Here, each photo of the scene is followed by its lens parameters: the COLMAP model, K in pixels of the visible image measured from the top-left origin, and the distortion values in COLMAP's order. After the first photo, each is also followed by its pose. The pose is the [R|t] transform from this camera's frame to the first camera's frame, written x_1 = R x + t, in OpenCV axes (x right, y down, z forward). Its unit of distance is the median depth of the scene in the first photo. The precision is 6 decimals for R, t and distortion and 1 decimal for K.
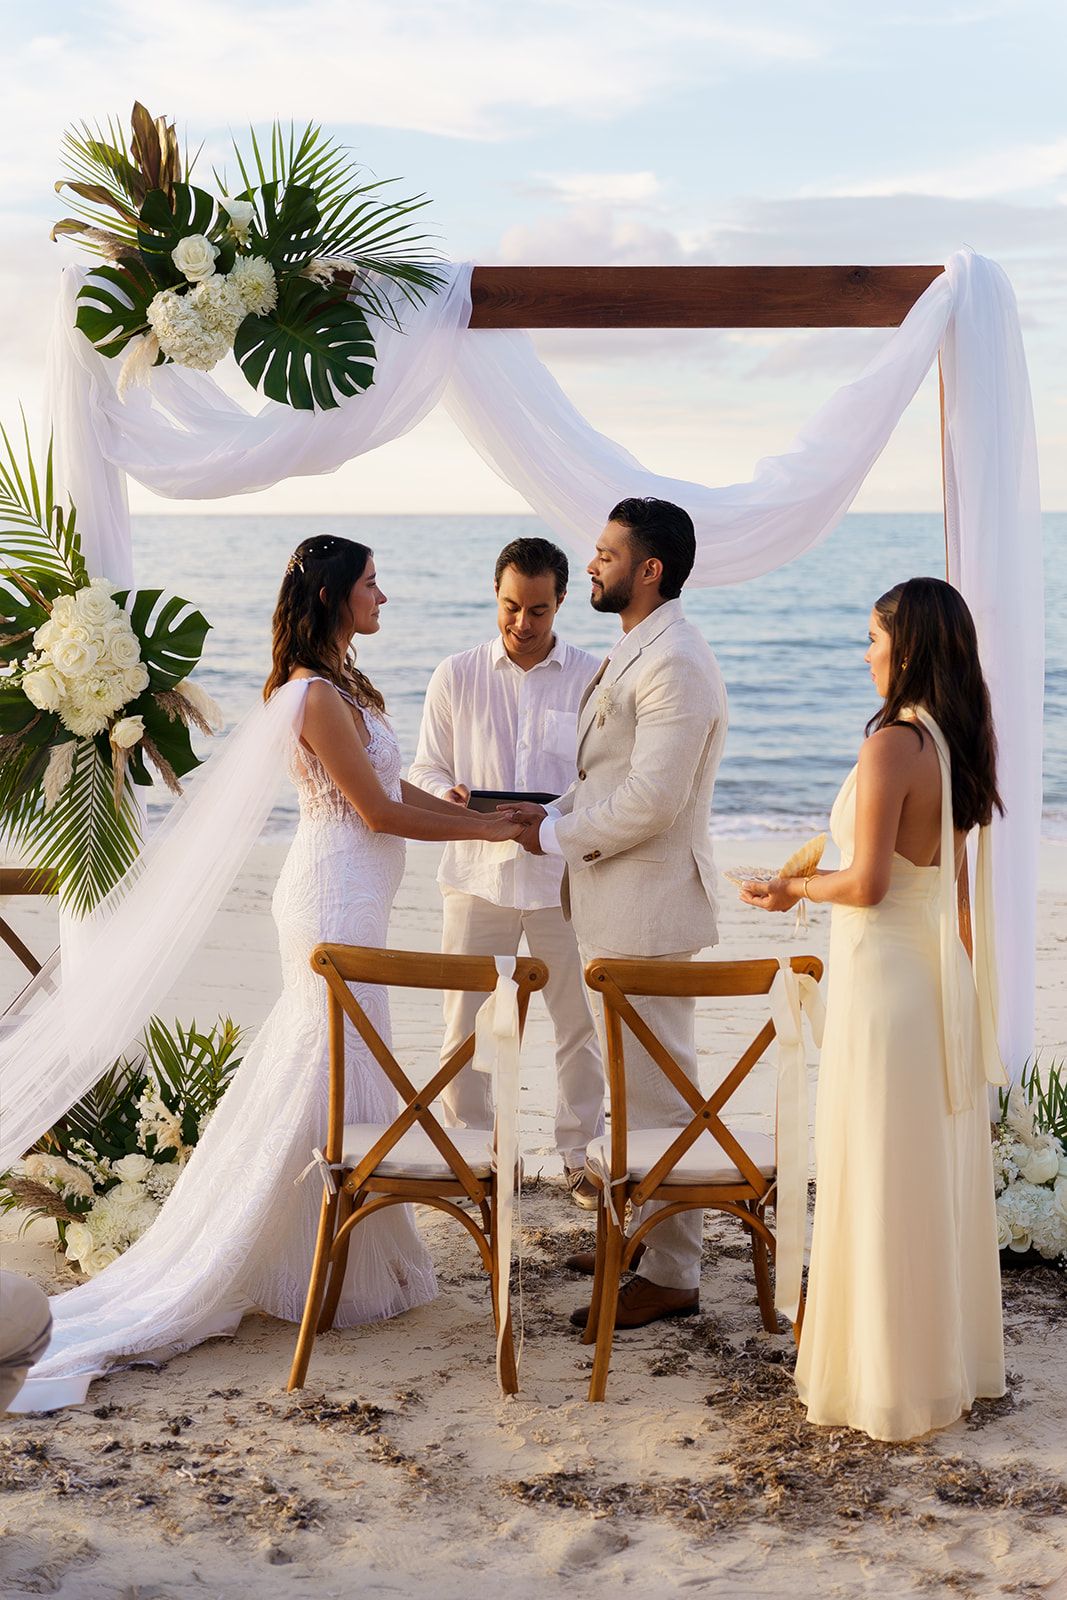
lens RADIAL K [[2182.4, 0, 533.5], [0, 2182.4, 800.0], [0, 0, 1]] dist [0.021642, -0.036863]
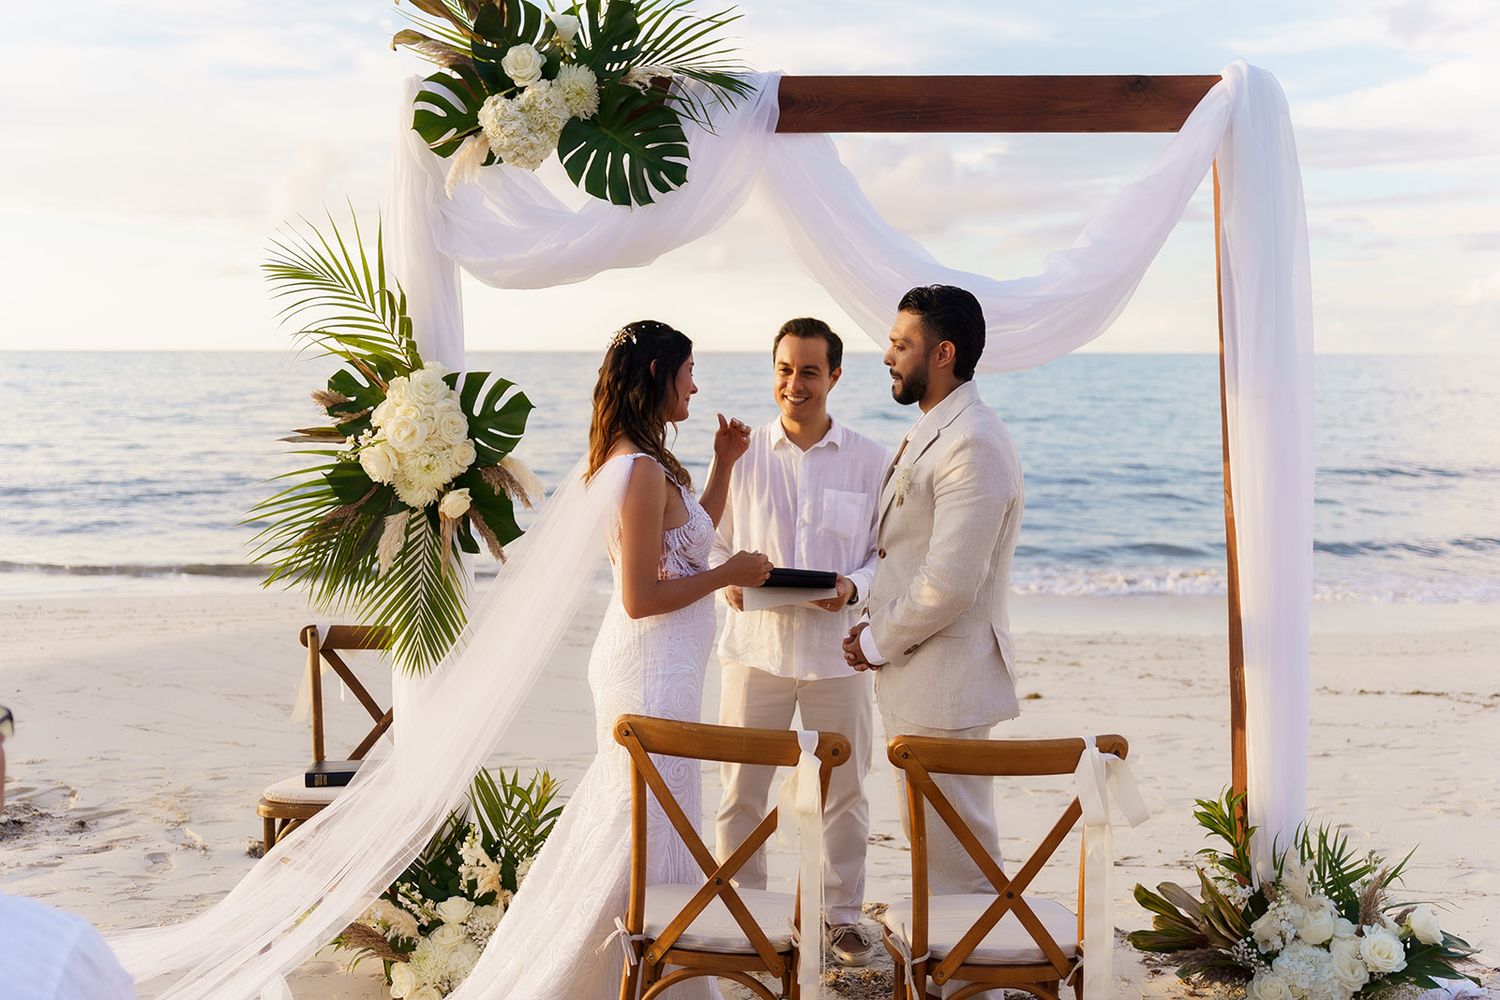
lens RADIAL K [[1643.1, 0, 750.0], [0, 1643.1, 500.0], [0, 0, 1]] dist [-0.006856, -0.013217]
pose [[0.999130, 0.008844, -0.040767, -0.007864], [-0.010294, 0.999317, -0.035493, -0.005718], [0.040425, 0.035882, 0.998538, 0.198798]]
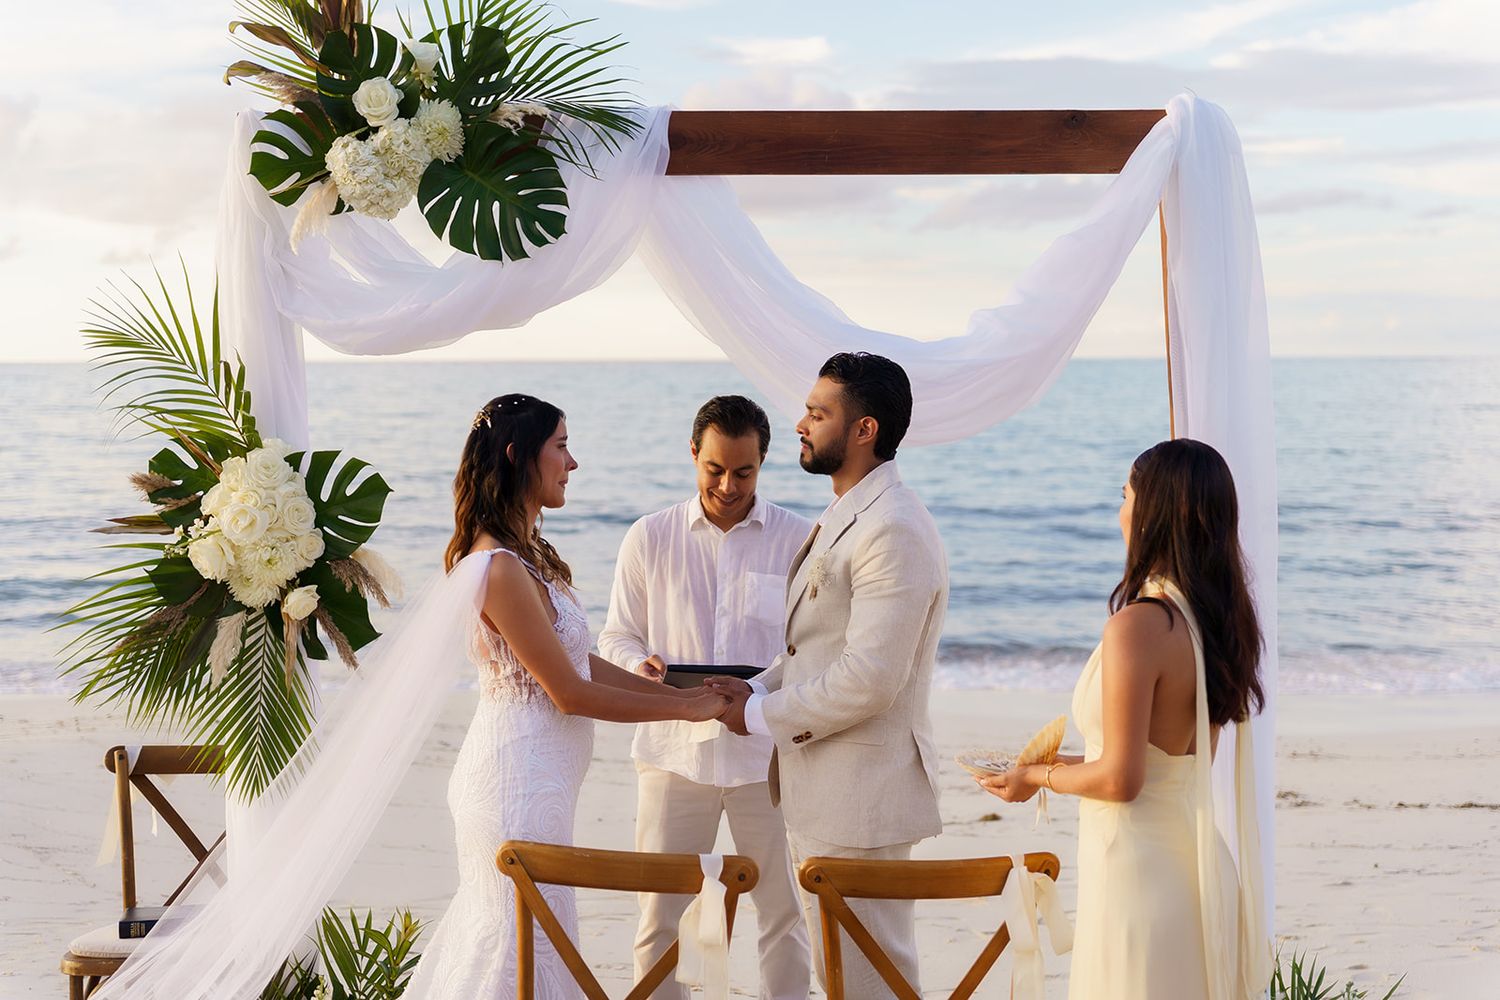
lens RADIAL K [[2157.9, 0, 750.0], [0, 2157.9, 500.0], [0, 0, 1]] dist [0.000674, 0.089869]
pose [[0.999865, -0.003106, 0.016116, -0.008911], [0.004172, 0.997775, -0.066543, -0.012910], [-0.015874, 0.066602, 0.997653, 0.075501]]
